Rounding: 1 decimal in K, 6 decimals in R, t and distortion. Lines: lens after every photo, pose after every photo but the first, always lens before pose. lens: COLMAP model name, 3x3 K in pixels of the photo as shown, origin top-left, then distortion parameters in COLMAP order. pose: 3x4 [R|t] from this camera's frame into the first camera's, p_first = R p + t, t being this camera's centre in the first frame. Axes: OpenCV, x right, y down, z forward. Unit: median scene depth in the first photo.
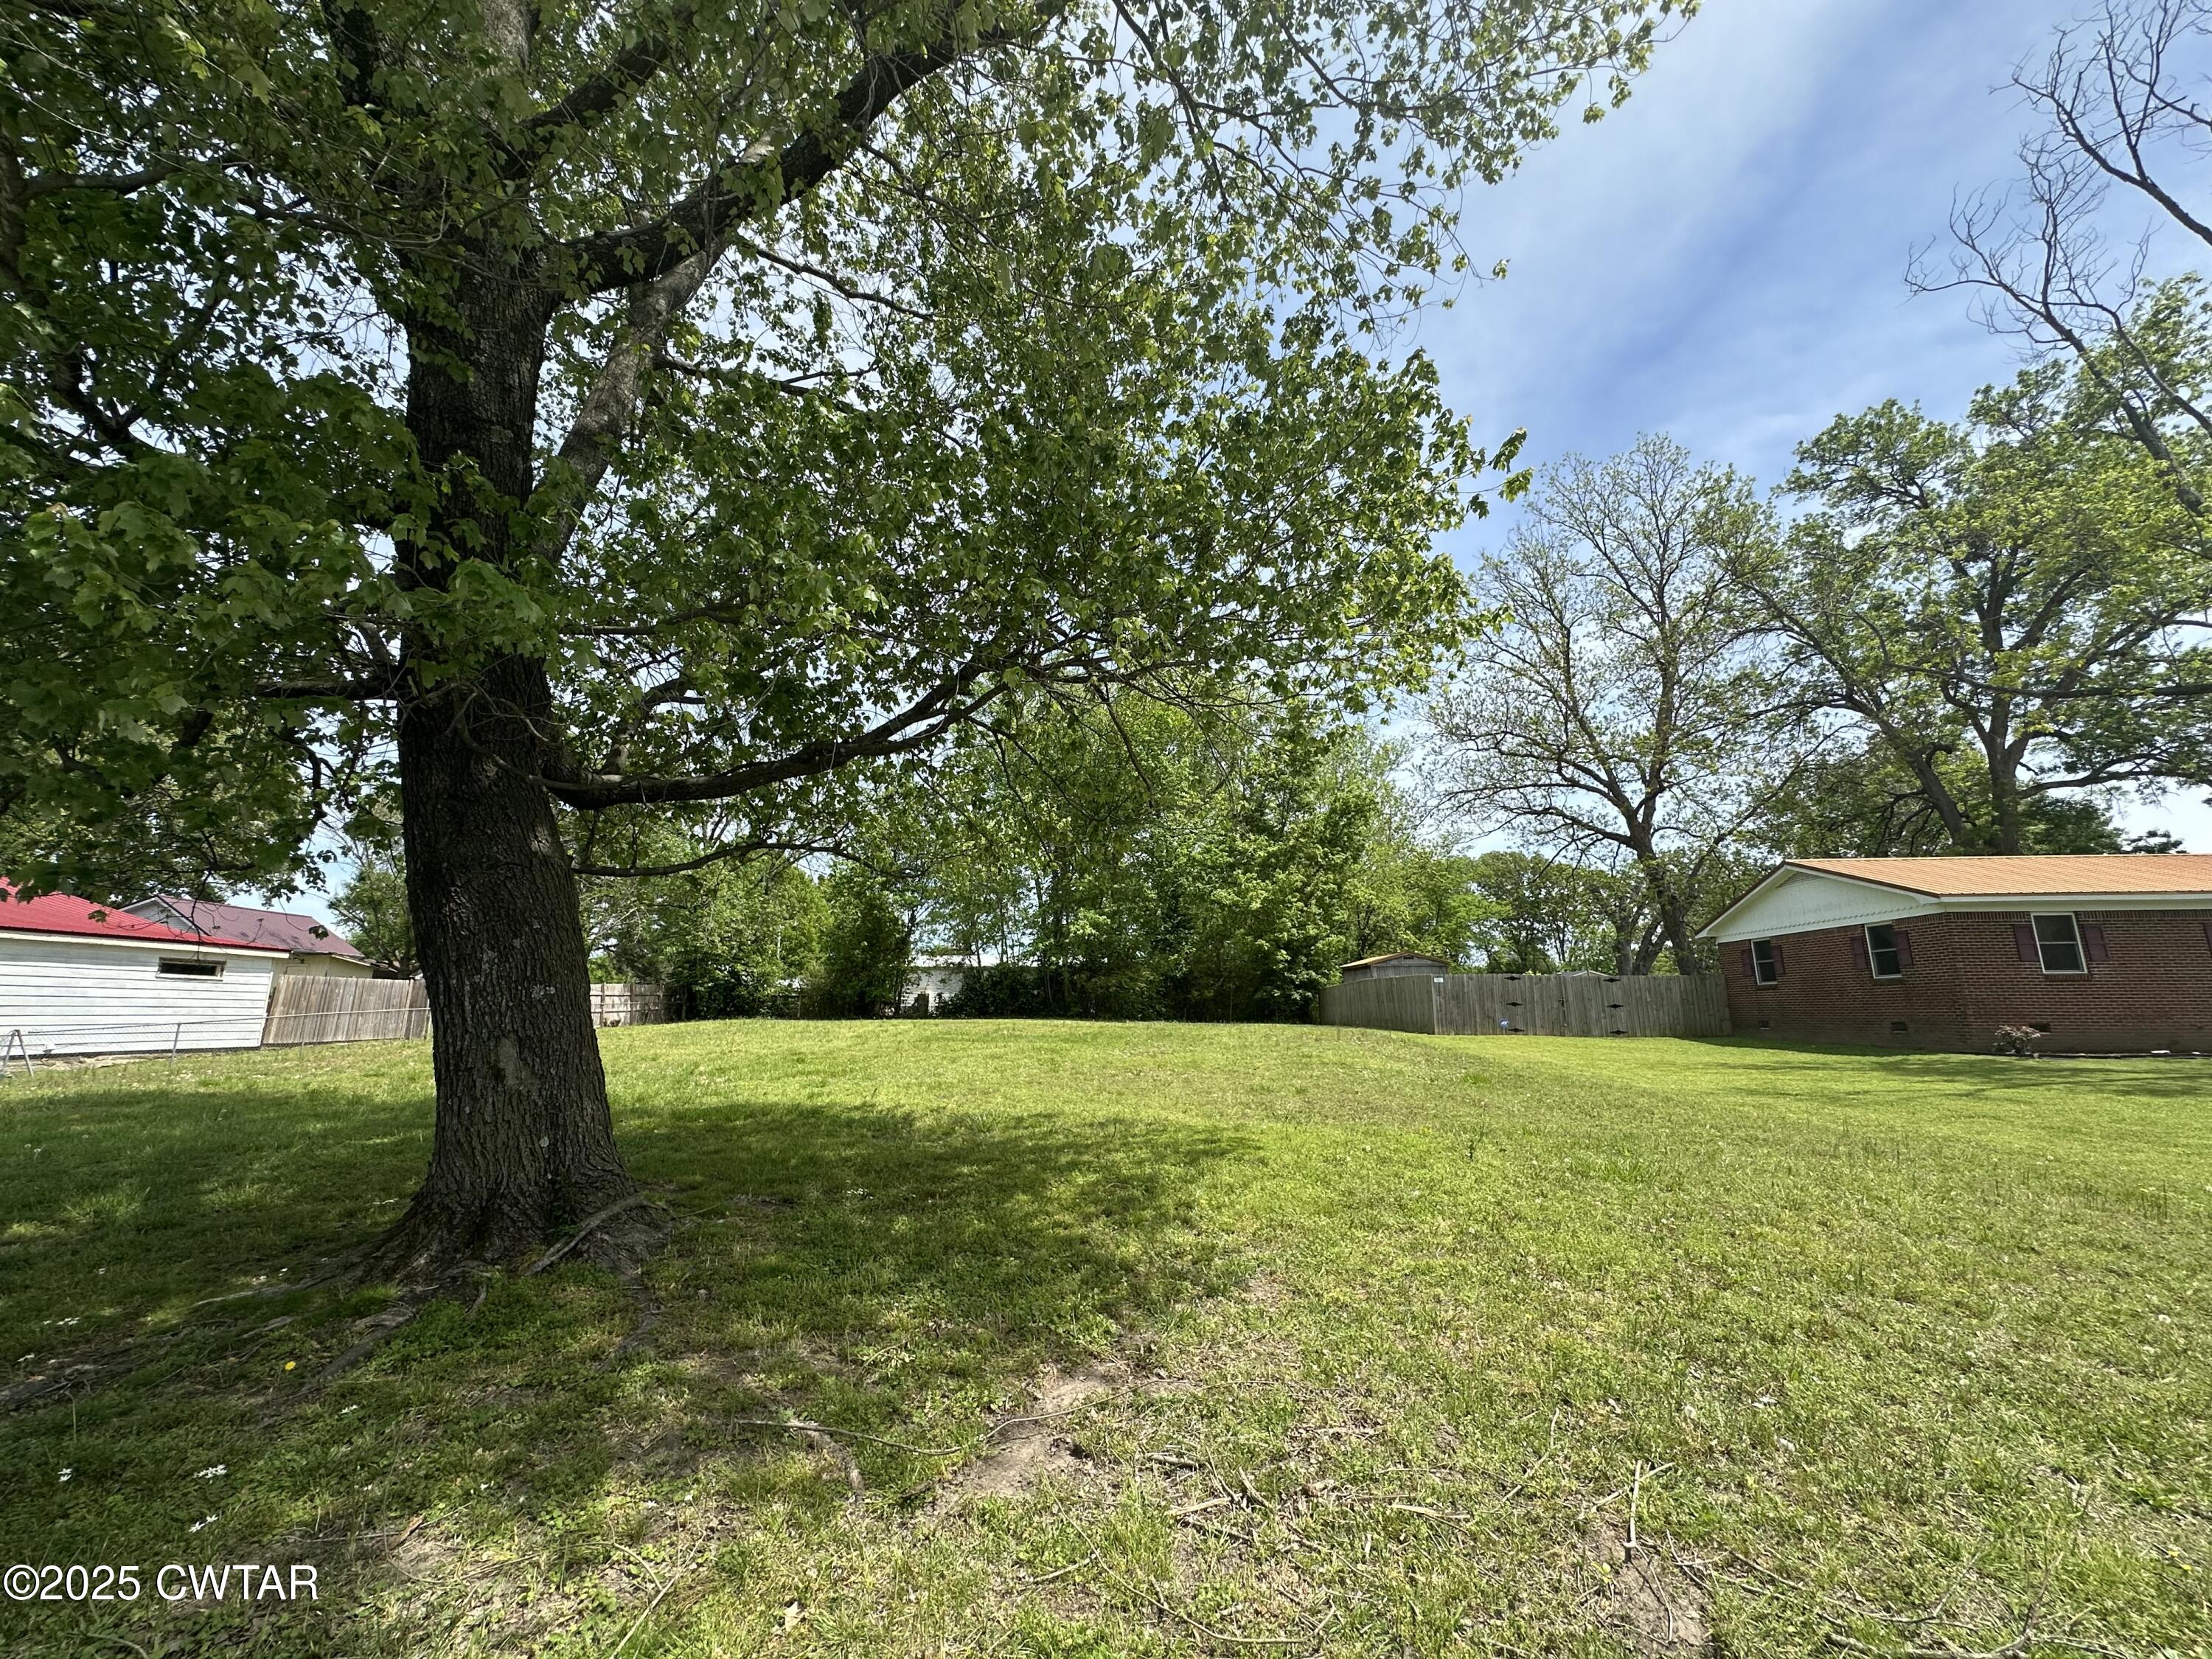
lens RADIAL K [[889.7, 0, 1106.0], [0, 889.7, 829.5], [0, 0, 1]] dist [0.001168, 0.000357]
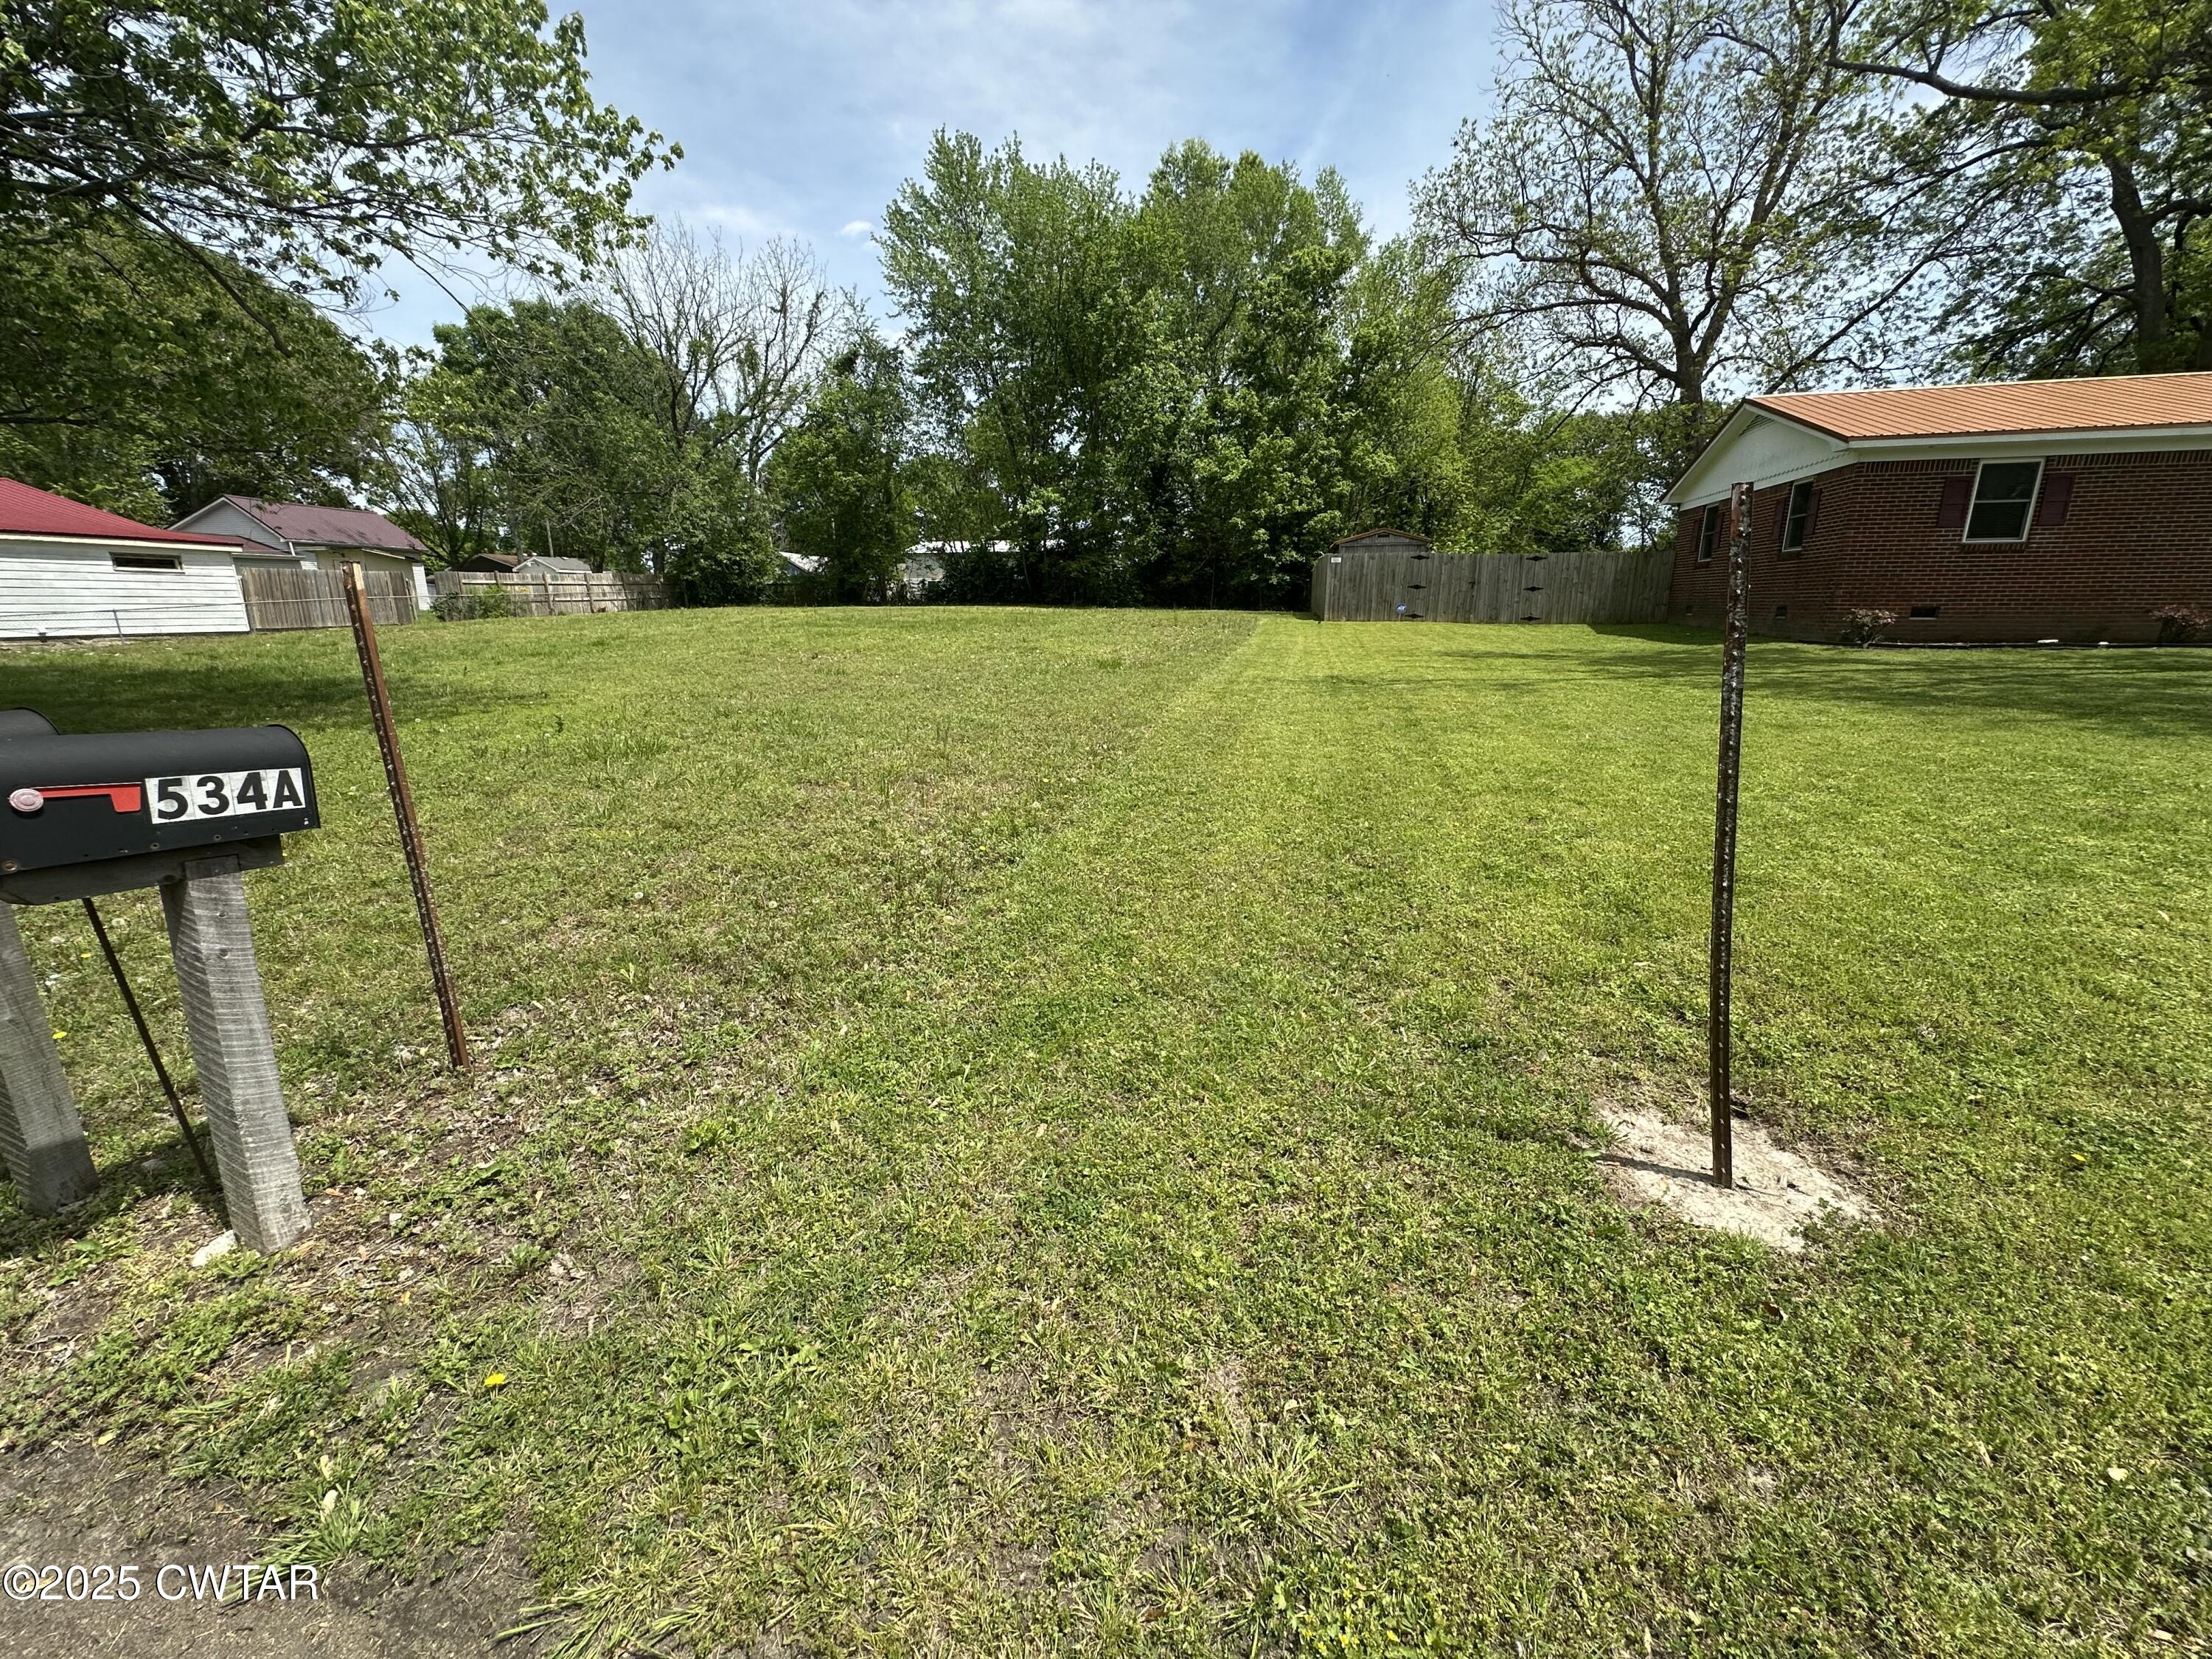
lens RADIAL K [[889.7, 0, 1106.0], [0, 889.7, 829.5], [0, 0, 1]] dist [0.001168, 0.000357]
pose [[0.985337, 0.038689, -0.166176, 0.227103], [0.038390, 0.898707, 0.436865, 0.008552], [0.166245, -0.436839, 0.884044, 0.034865]]
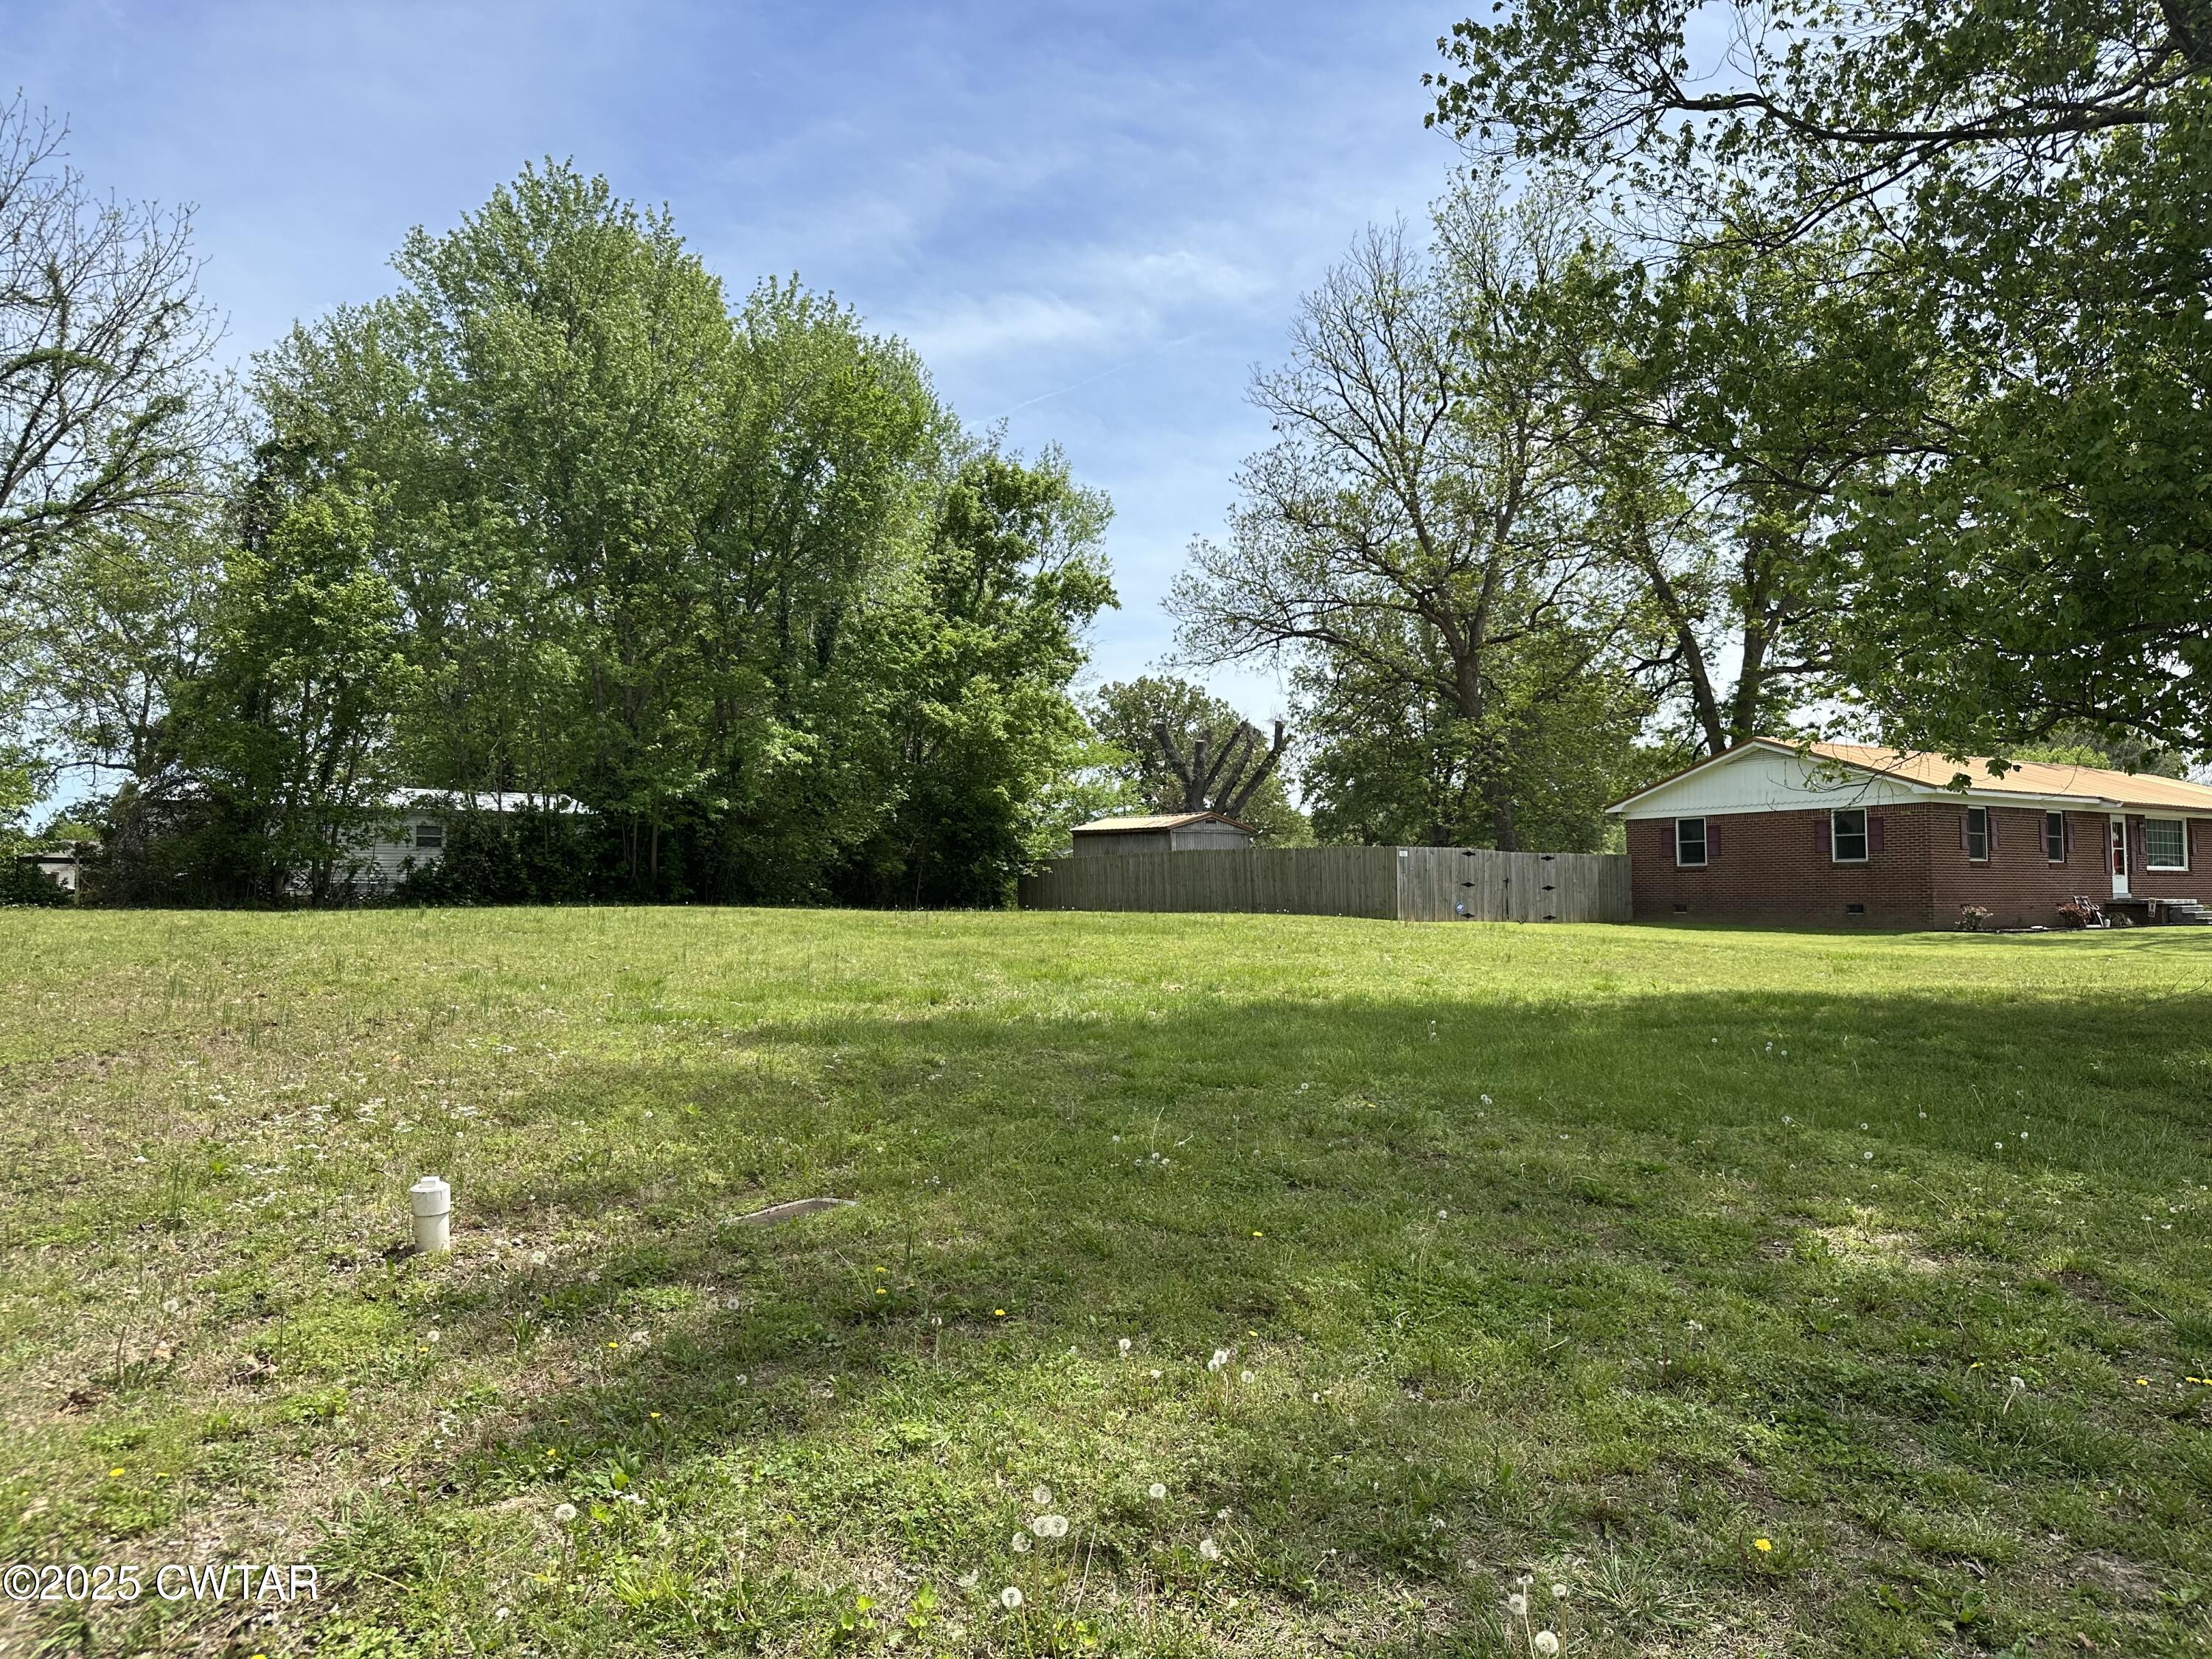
lens RADIAL K [[1529.6, 0, 1106.0], [0, 1529.6, 829.5], [0, 0, 1]] dist [0.001888, 0.000370]
pose [[0.783158, 0.029851, 0.621105, -0.499999], [-0.125538, 0.985870, 0.110911, 0.023365], [-0.609018, -0.164833, 0.775839, 0.088199]]
